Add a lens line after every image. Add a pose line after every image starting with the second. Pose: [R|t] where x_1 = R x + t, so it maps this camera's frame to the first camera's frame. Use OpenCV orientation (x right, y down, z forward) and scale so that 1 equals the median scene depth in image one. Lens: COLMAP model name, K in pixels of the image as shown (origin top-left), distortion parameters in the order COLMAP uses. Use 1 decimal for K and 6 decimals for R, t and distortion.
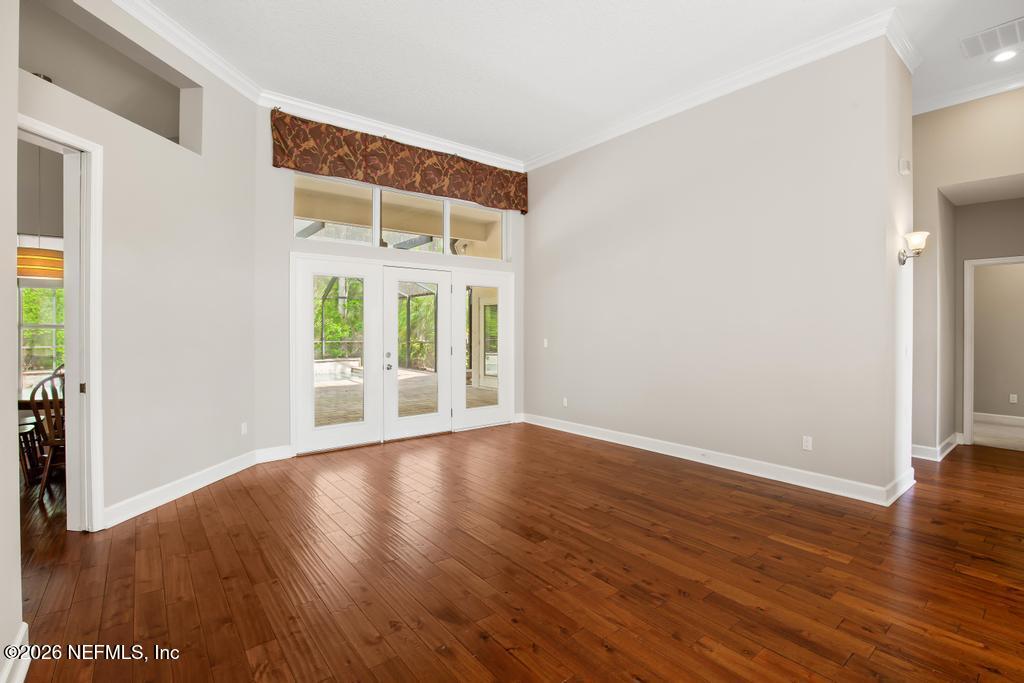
lens RADIAL K [[479.3, 0, 511.8], [0, 479.3, 328.7], [0, 0, 1]] dist [-0.027363, 0.000199]
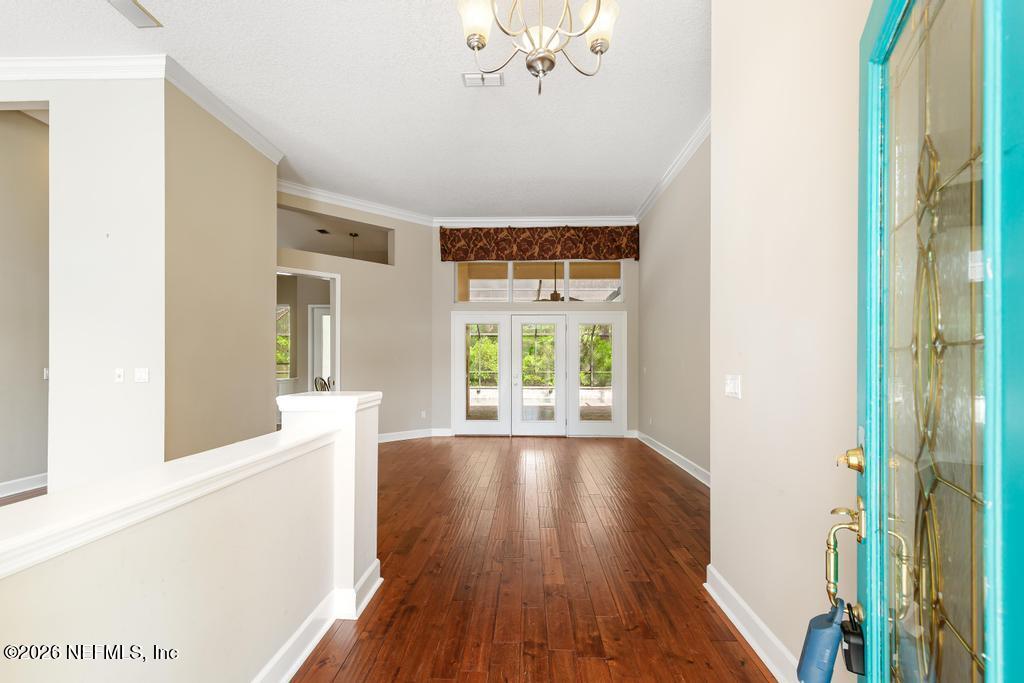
lens RADIAL K [[478.9, 0, 510.4], [0, 478.9, 361.8], [0, 0, 1]] dist [0.000509, 0.000004]
pose [[0.756960, 0.000311, -0.653461, 0.680225], [-0.002685, 0.999993, -0.002634, 0.014998], [0.653455, 0.003749, 0.756956, -0.106598]]
